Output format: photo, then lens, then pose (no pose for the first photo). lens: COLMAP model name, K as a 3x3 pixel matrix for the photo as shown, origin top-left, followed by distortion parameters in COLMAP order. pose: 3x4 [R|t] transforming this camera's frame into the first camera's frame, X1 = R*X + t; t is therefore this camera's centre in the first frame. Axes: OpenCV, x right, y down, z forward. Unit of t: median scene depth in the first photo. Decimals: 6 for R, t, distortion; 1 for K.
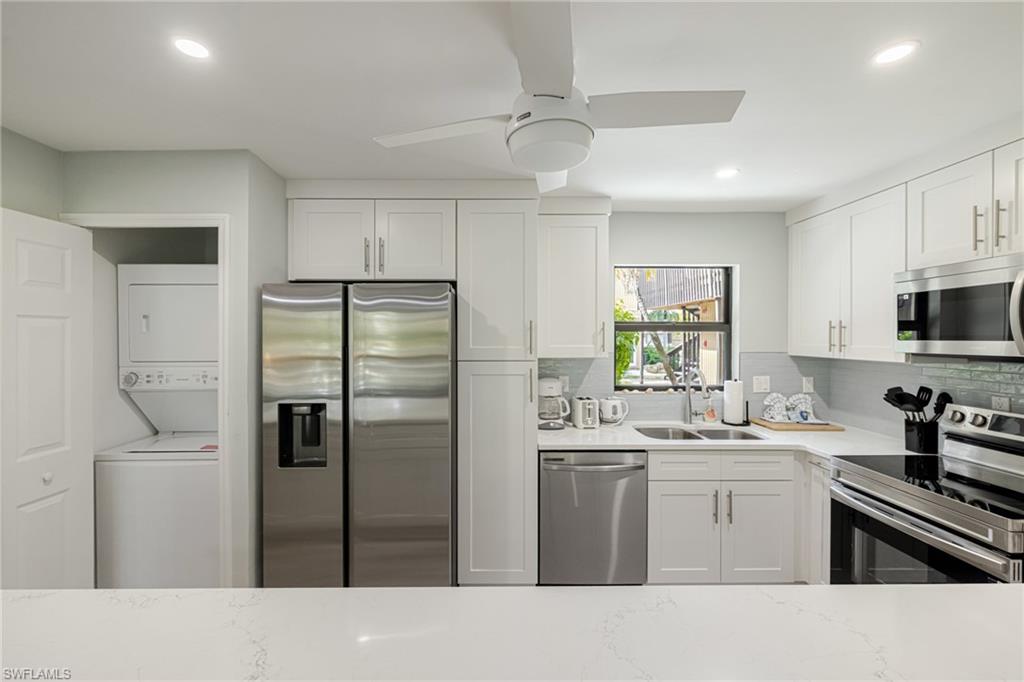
lens RADIAL K [[438.5, 0, 498.9], [0, 438.5, 342.5], [0, 0, 1]] dist [0.001053, -0.000388]
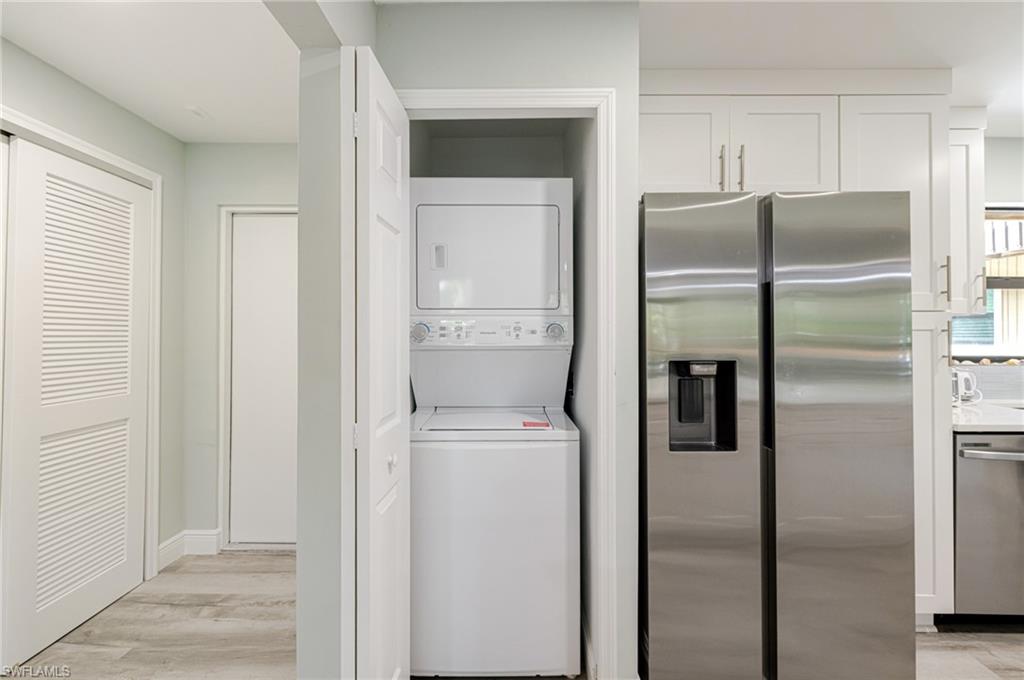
lens RADIAL K [[438.5, 0, 509.5], [0, 438.5, 335.2], [0, 0, 1]] dist [0.001053, -0.000388]
pose [[0.999934, 0.002658, -0.011184, -0.652801], [-0.002769, 0.999946, -0.009982, 0.092044], [0.011157, 0.010012, 0.999888, 0.250244]]
